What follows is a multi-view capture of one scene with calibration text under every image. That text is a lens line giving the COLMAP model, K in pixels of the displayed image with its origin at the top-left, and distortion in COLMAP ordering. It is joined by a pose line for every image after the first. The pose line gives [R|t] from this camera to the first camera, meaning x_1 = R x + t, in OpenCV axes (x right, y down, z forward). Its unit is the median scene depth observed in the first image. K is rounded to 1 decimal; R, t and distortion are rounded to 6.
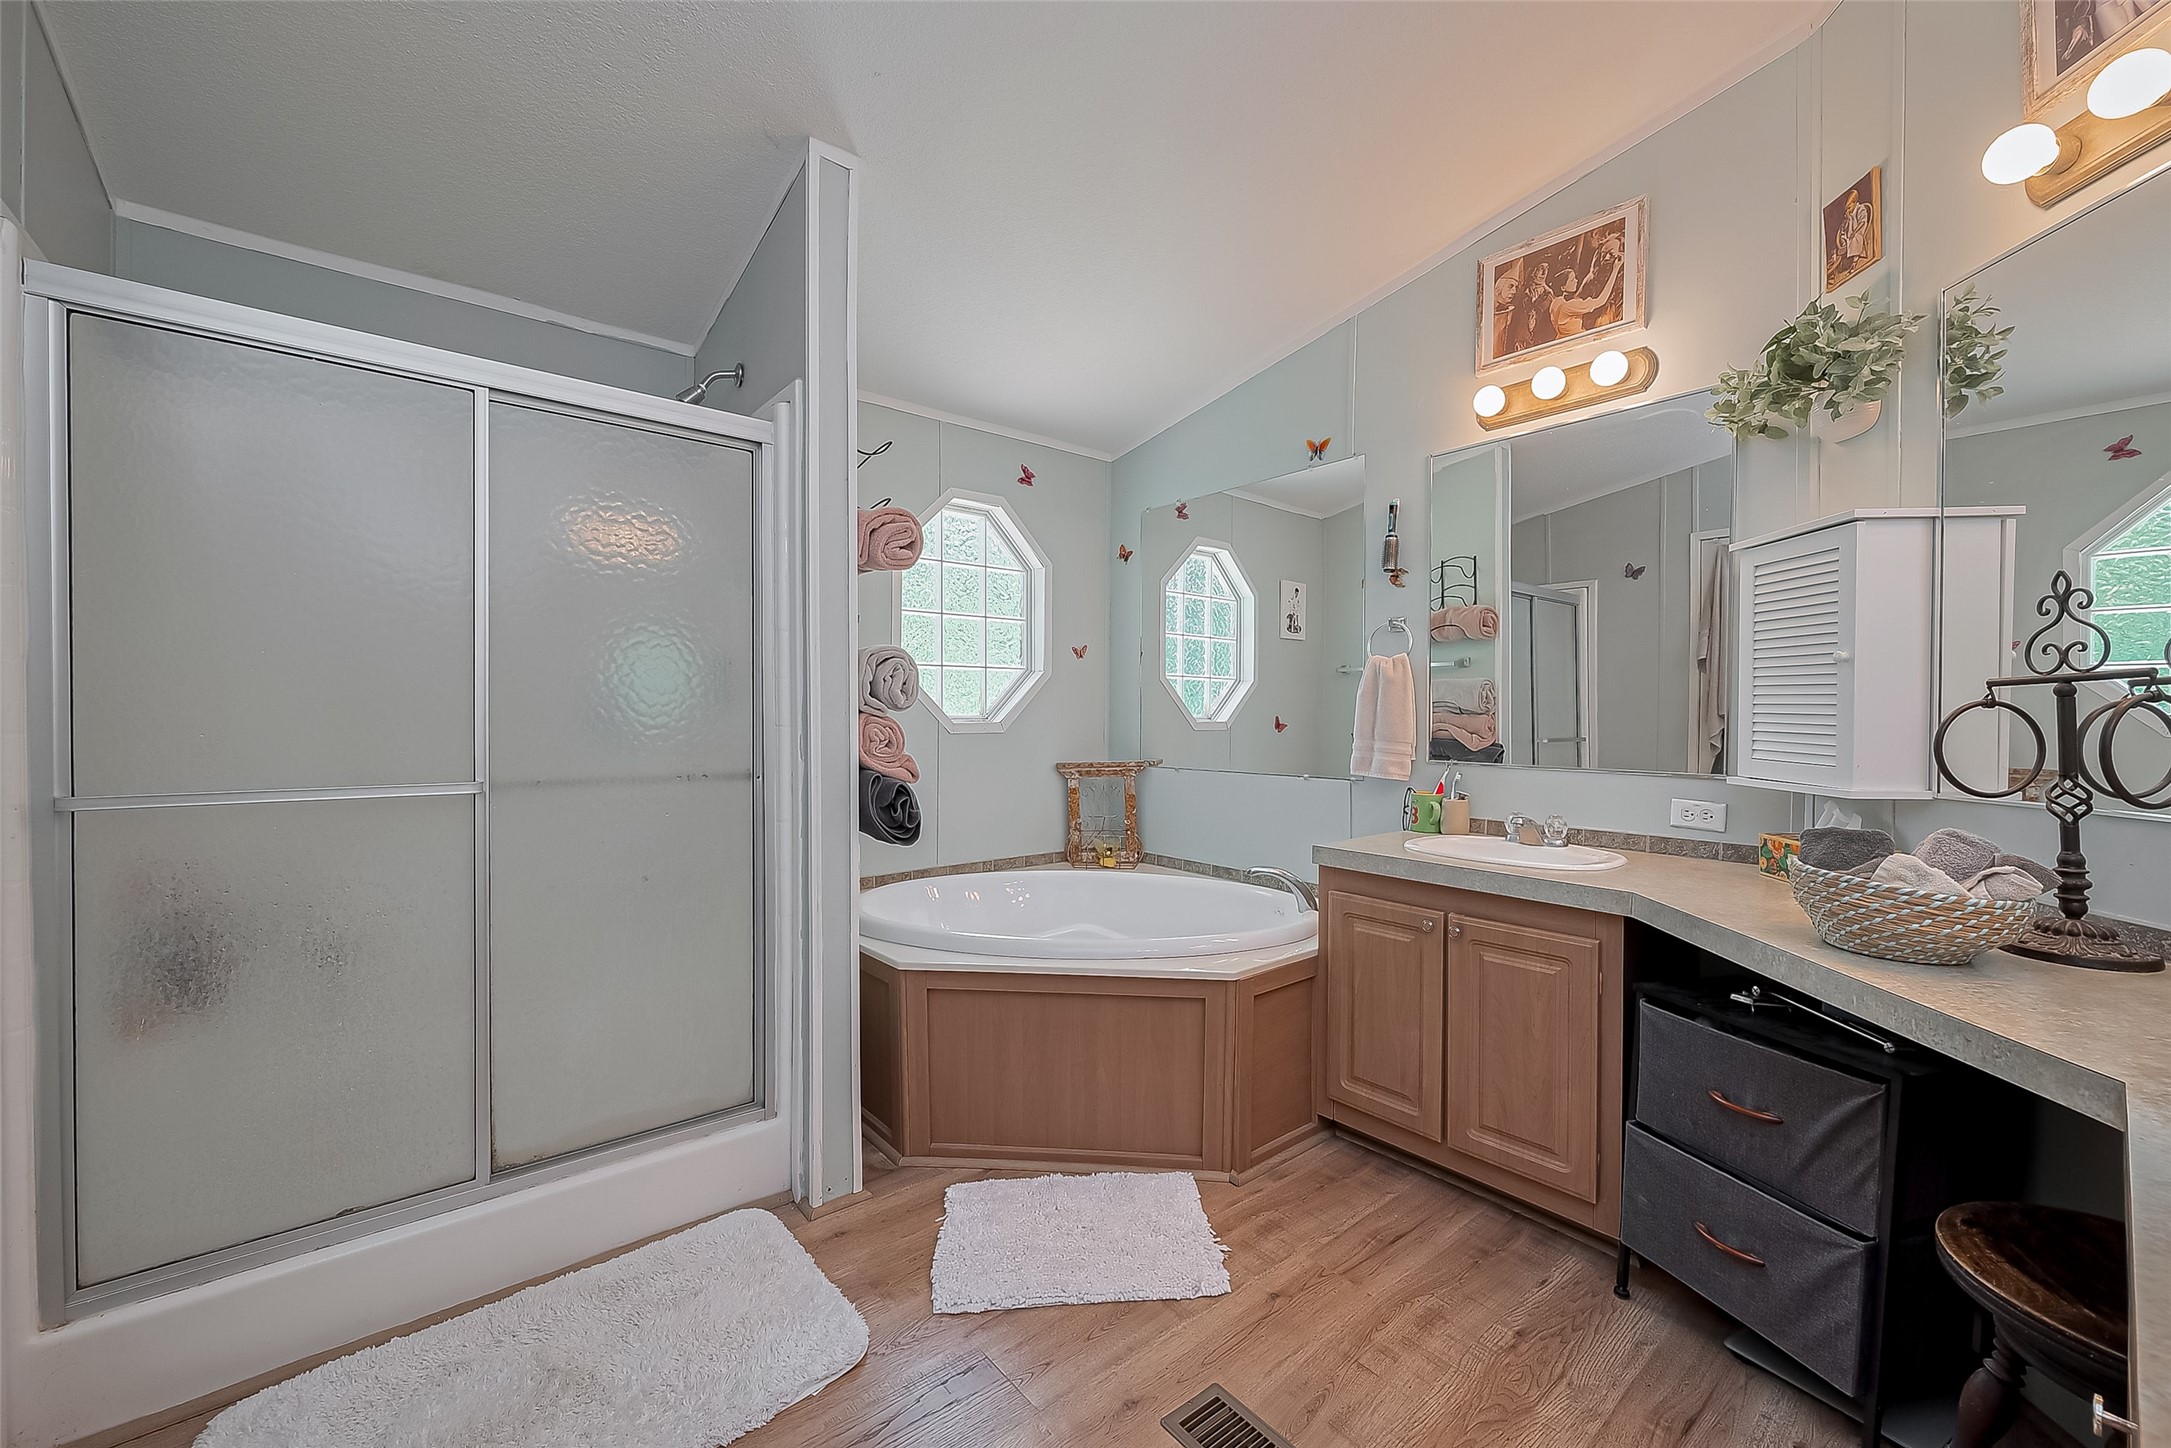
lens RADIAL K [[860.7, 0, 1064.8], [0, 860.7, 725.5], [0, 0, 1]] dist [-0.000962, 0.000087]
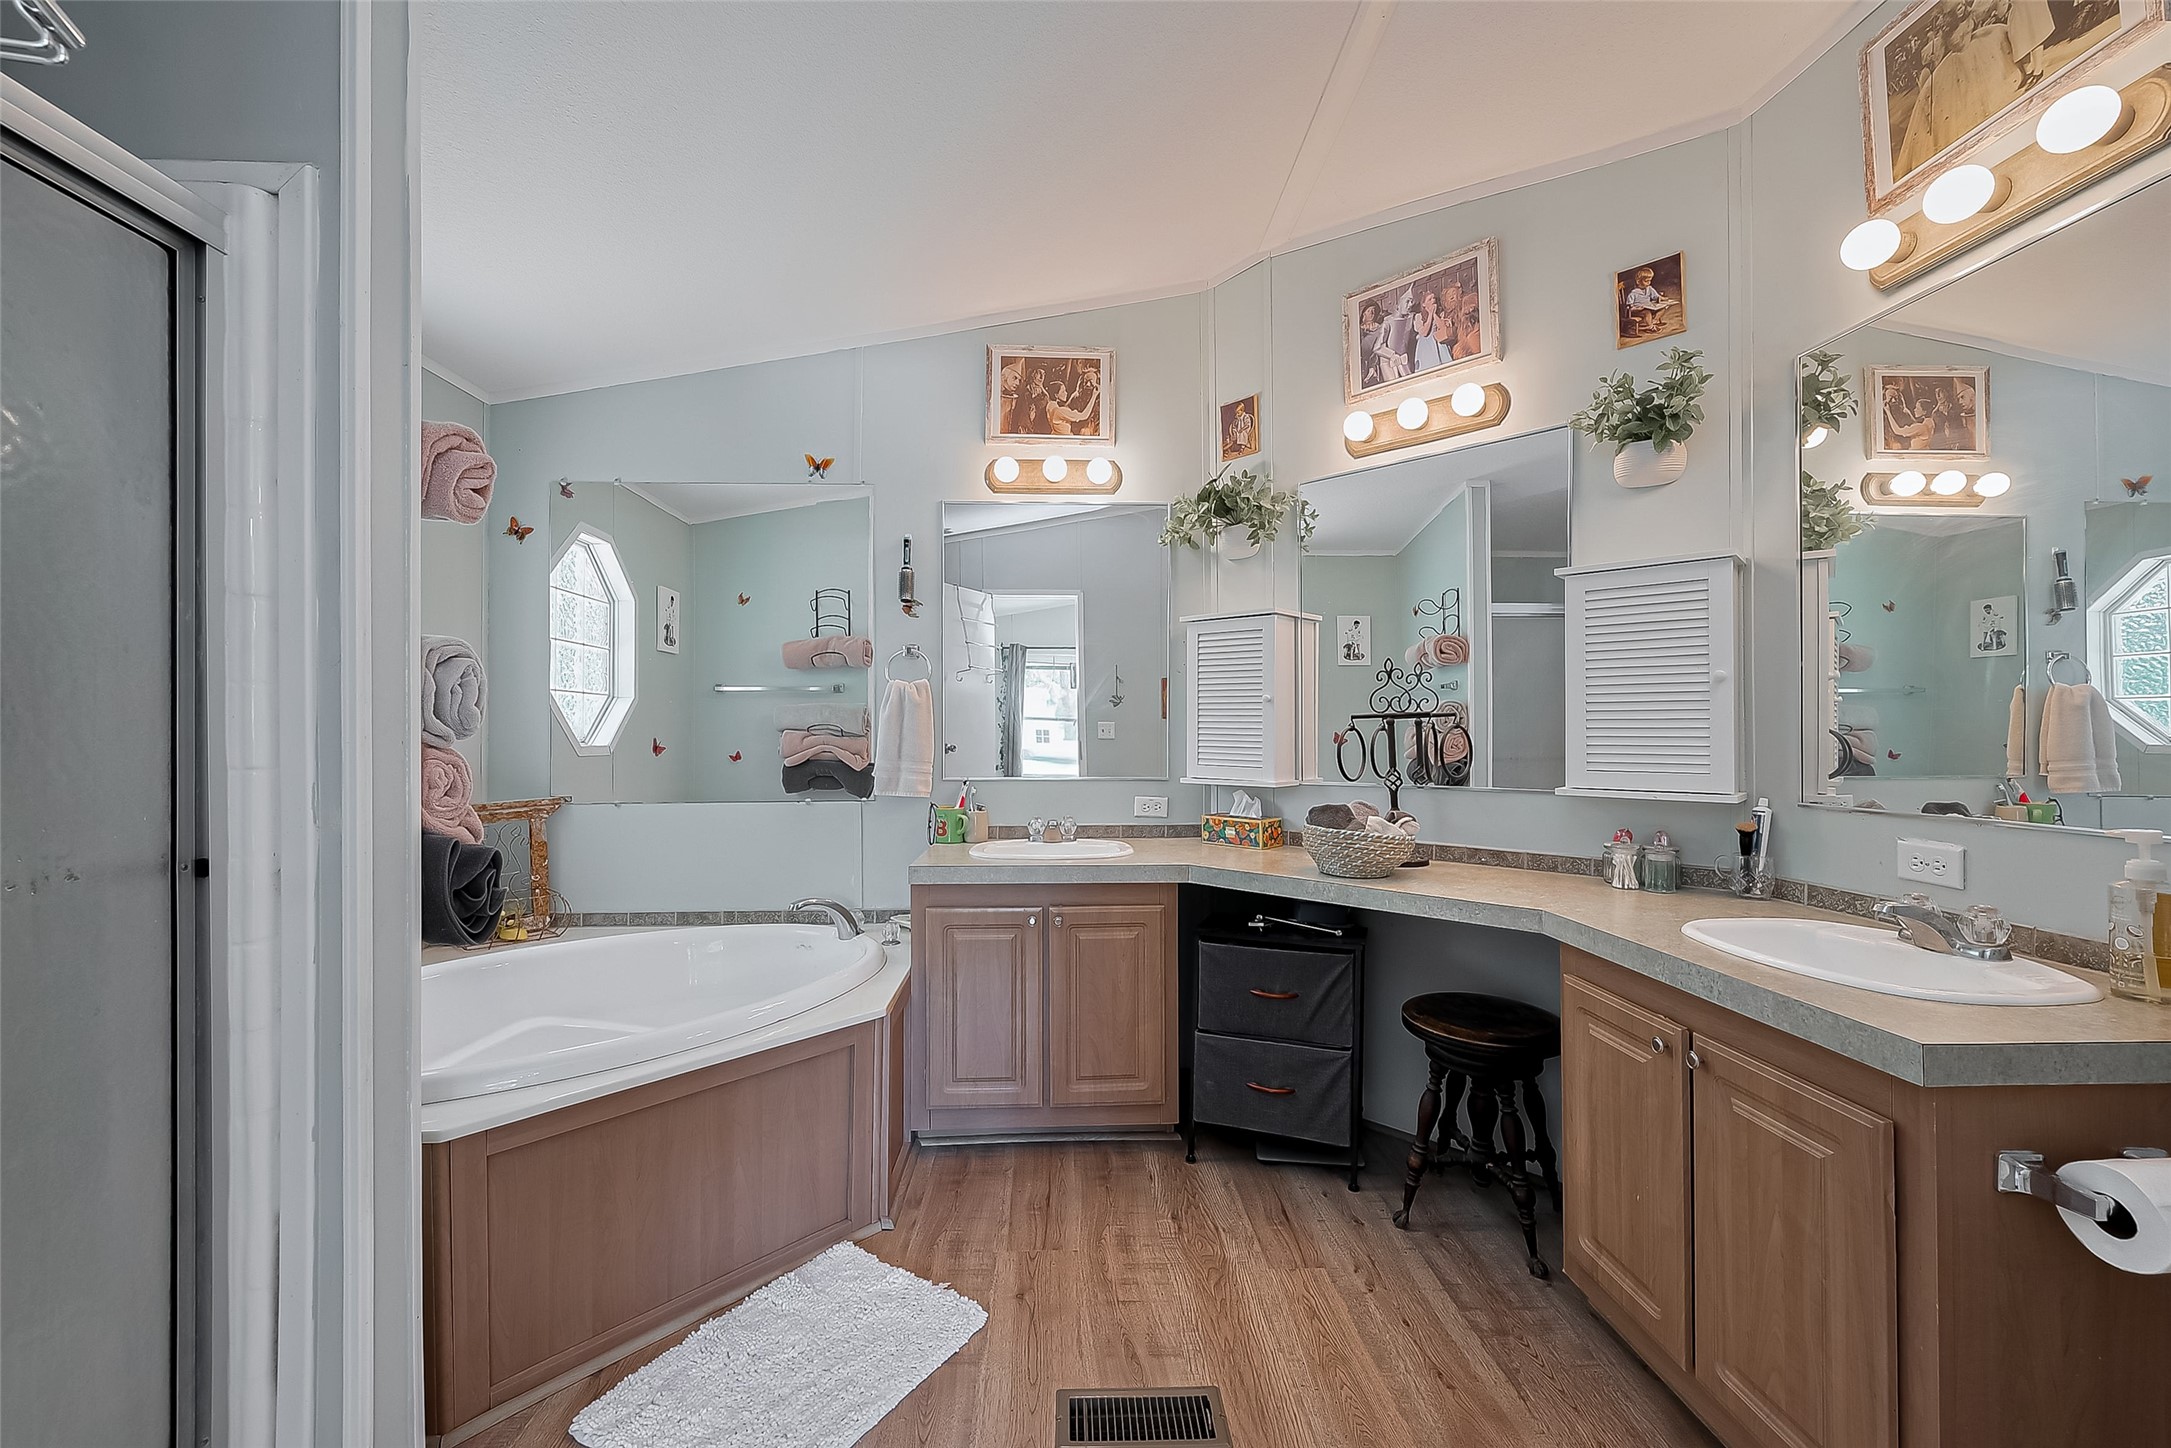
lens RADIAL K [[867.4, 0, 1088.3], [0, 867.4, 727.6], [0, 0, 1]] dist [0.001655, 0.000051]
pose [[0.599889, -0.001616, 0.800081, -0.441605], [0.016016, 0.999822, -0.009989, -0.011804], [-0.799923, 0.018807, 0.599808, 0.232736]]
